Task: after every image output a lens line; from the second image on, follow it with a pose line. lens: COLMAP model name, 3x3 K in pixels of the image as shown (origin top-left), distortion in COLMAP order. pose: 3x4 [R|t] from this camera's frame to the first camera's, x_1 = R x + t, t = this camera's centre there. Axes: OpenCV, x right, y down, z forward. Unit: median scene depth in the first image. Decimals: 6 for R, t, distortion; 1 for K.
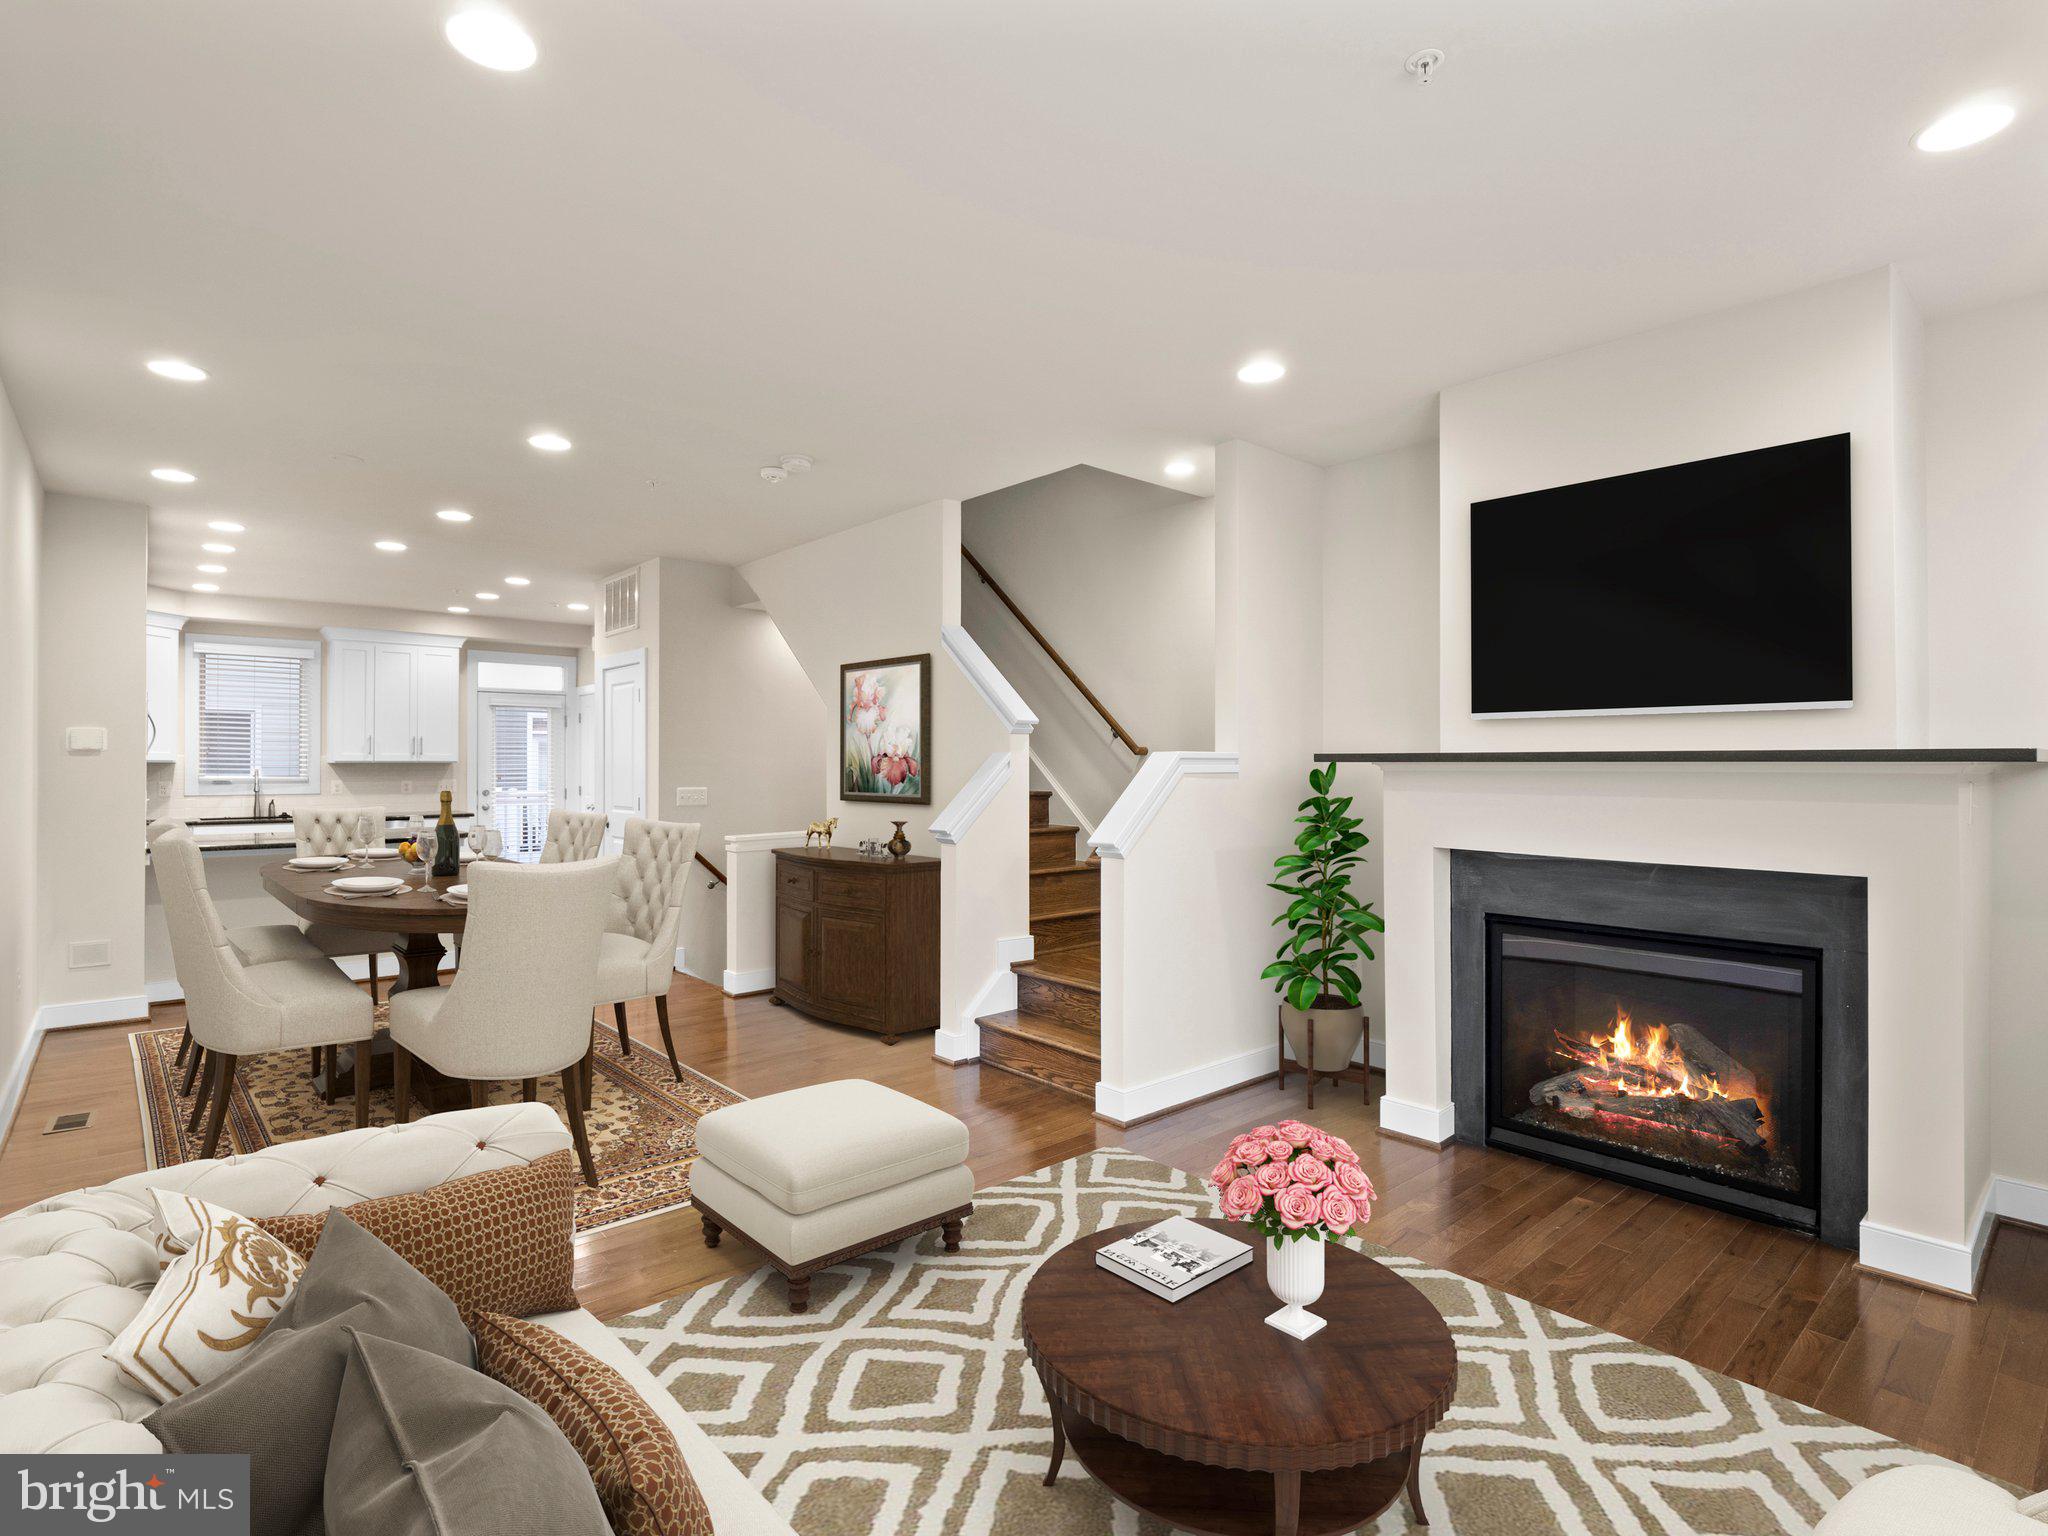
lens RADIAL K [[1000.5, 0, 1006.9], [0, 1000.5, 769.8], [0, 0, 1]] dist [-0.010457, -0.000485]
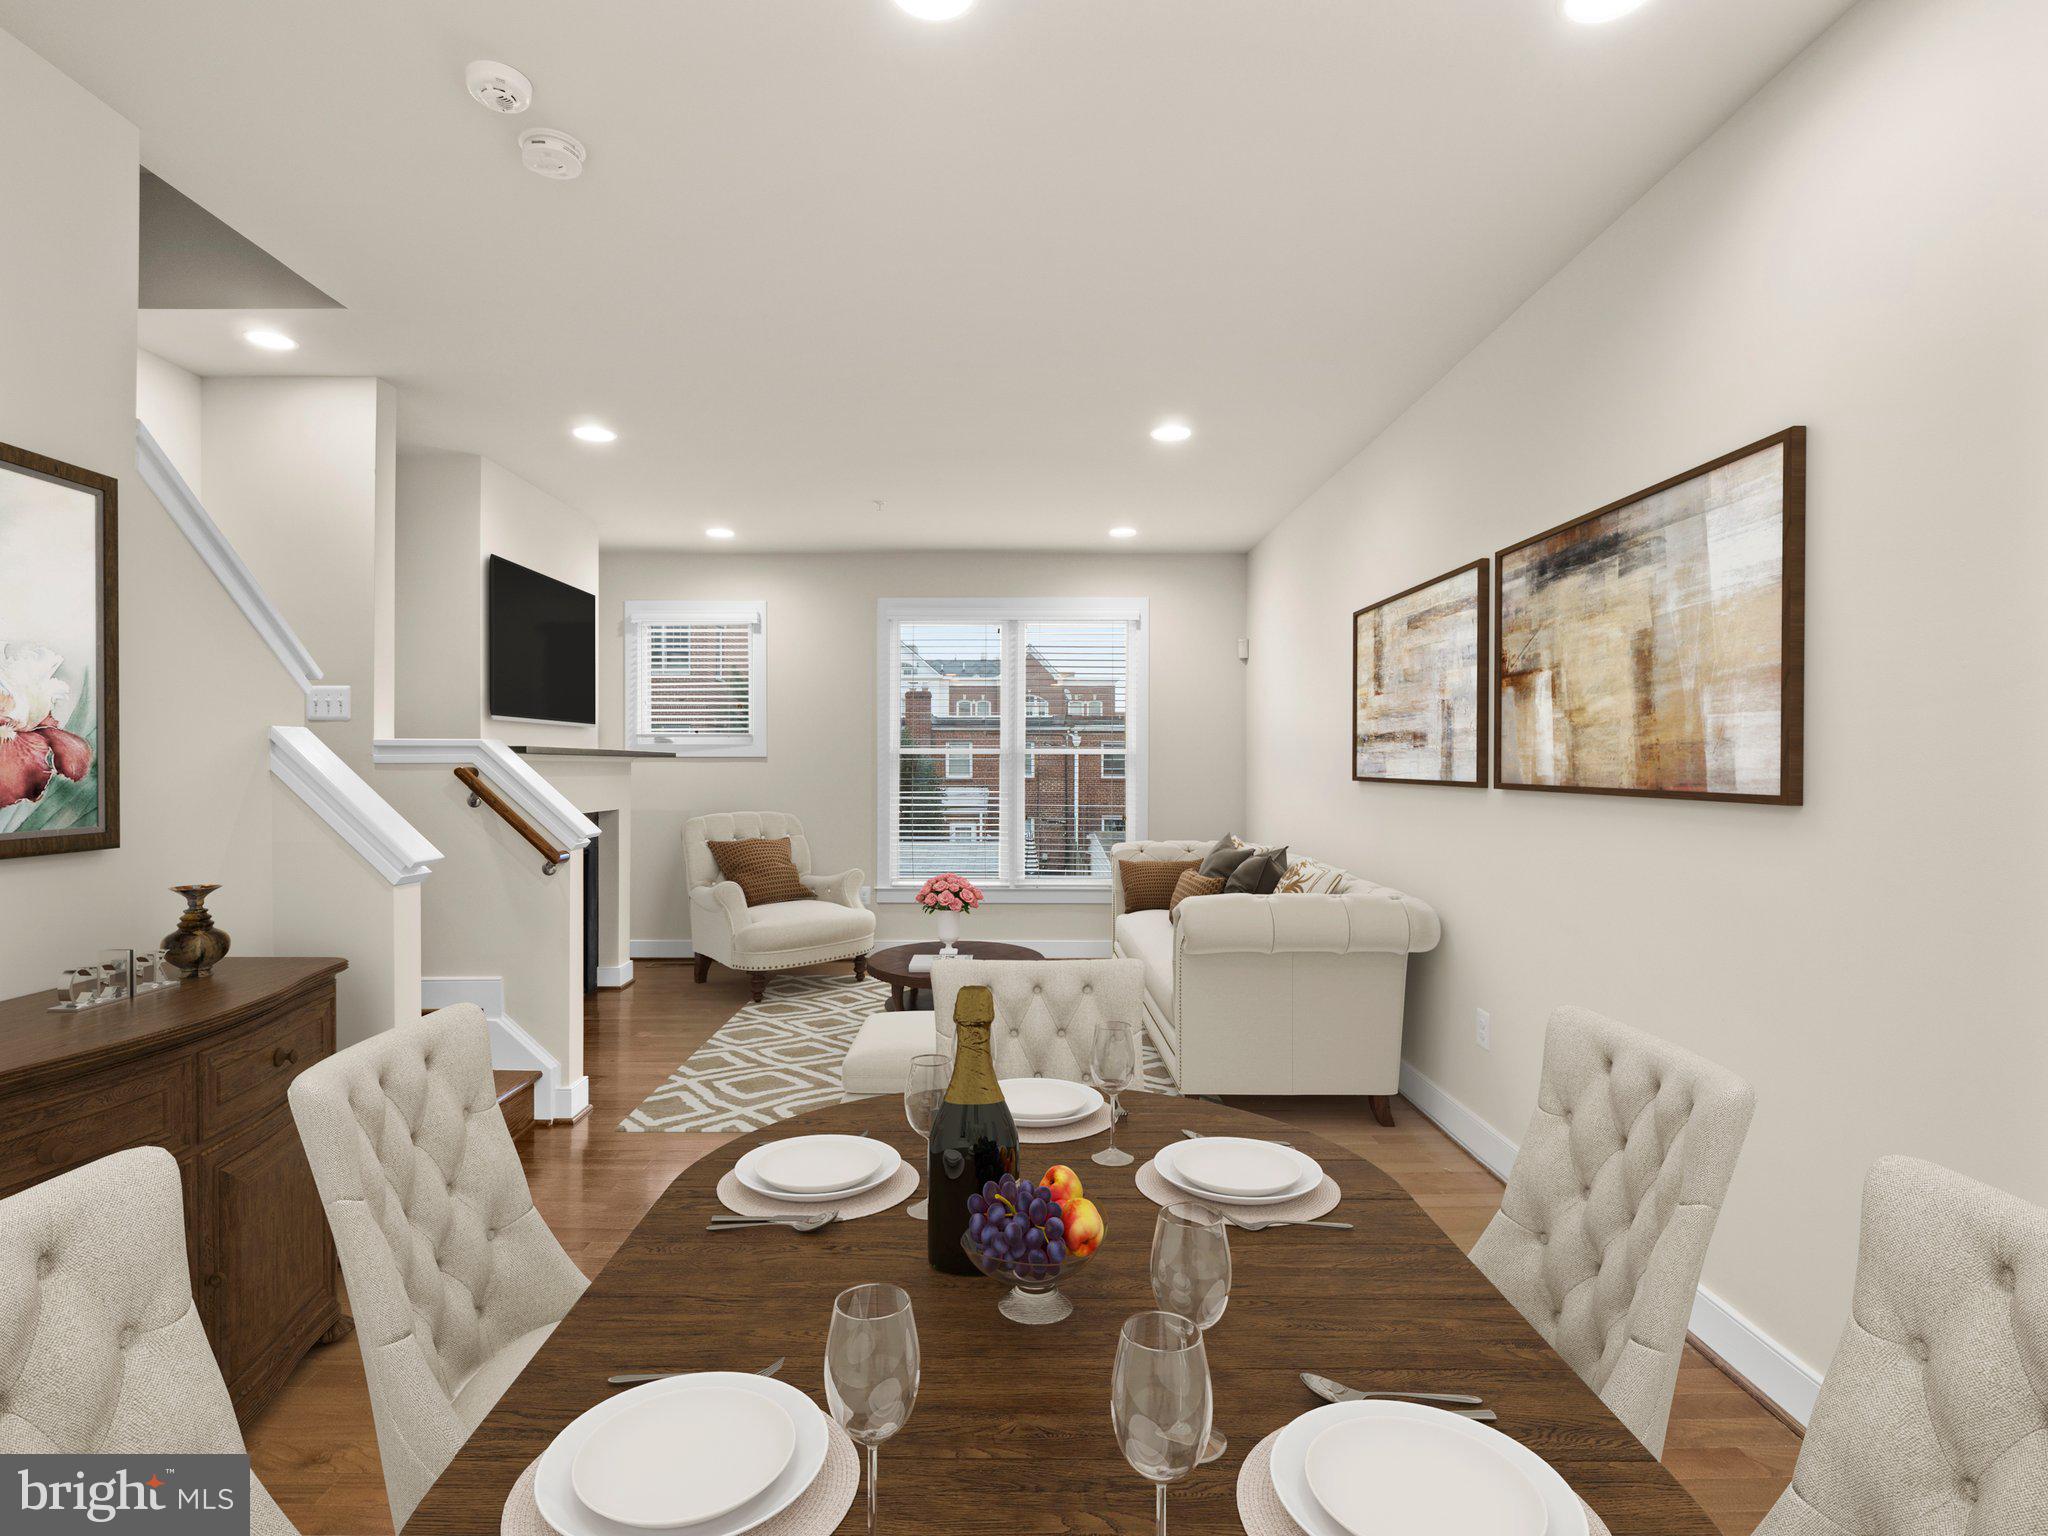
lens RADIAL K [[1000.5, 0, 1015.3], [0, 1000.5, 748.8], [0, 0, 1]] dist [-0.010457, -0.000485]
pose [[-0.722601, -0.011679, 0.691166, -0.902184], [-0.004639, 0.999917, 0.012046, -0.016367], [-0.691249, 0.005498, -0.722595, 1.504719]]
